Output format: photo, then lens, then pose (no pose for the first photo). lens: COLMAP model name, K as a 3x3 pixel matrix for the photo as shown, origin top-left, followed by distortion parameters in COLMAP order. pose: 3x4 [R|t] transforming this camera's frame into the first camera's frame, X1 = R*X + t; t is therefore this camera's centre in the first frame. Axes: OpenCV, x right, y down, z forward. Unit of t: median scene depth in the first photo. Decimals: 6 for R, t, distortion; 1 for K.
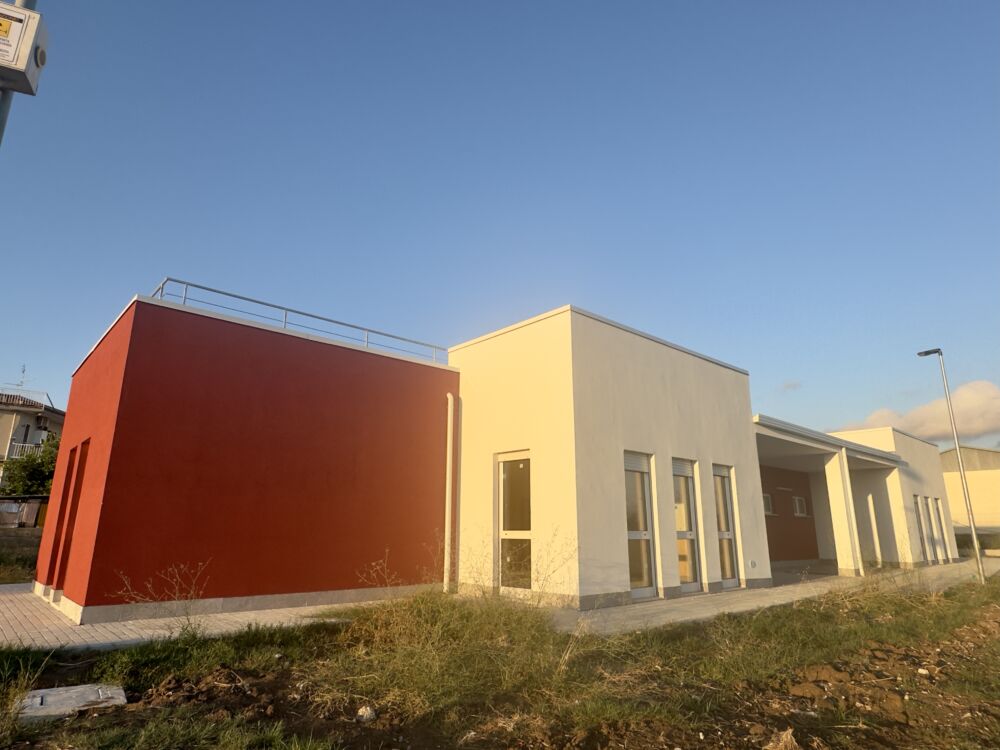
lens RADIAL K [[586.9, 0, 500.0], [0, 586.9, 375.0], [0, 0, 1]] dist [-0.003308, -0.002084]
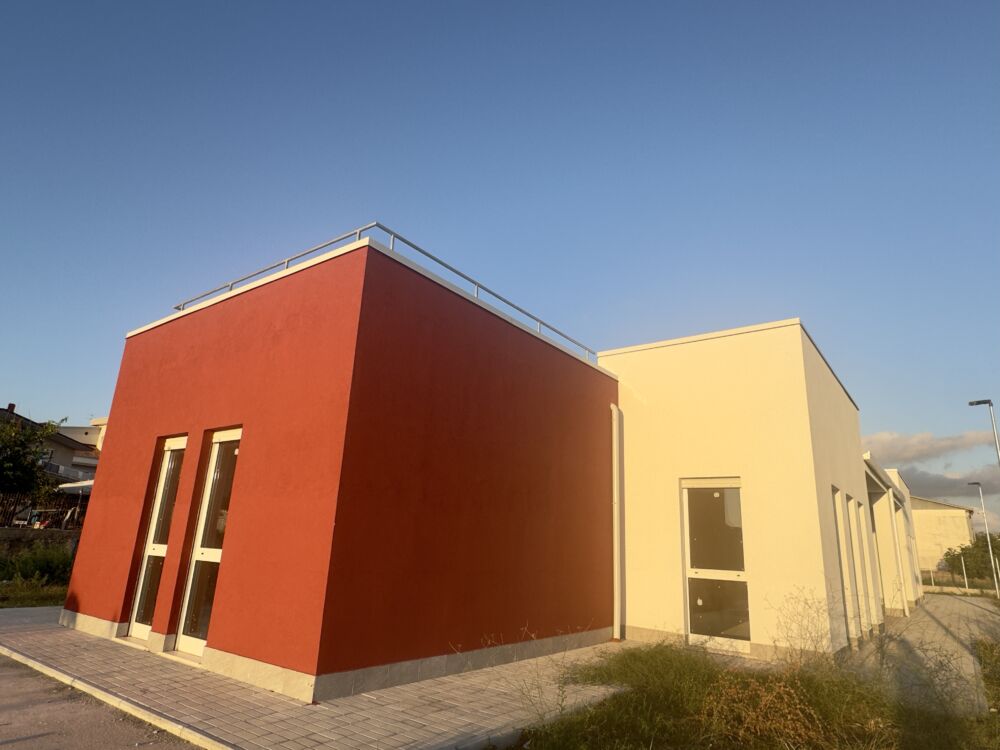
lens RADIAL K [[586.9, 0, 500.0], [0, 586.9, 375.0], [0, 0, 1]] dist [-0.003308, -0.002084]
pose [[0.979719, 0.095104, 0.176371, -0.451216], [-0.091609, 0.995405, -0.027869, 0.031046], [-0.178211, 0.011146, 0.983929, 0.195158]]
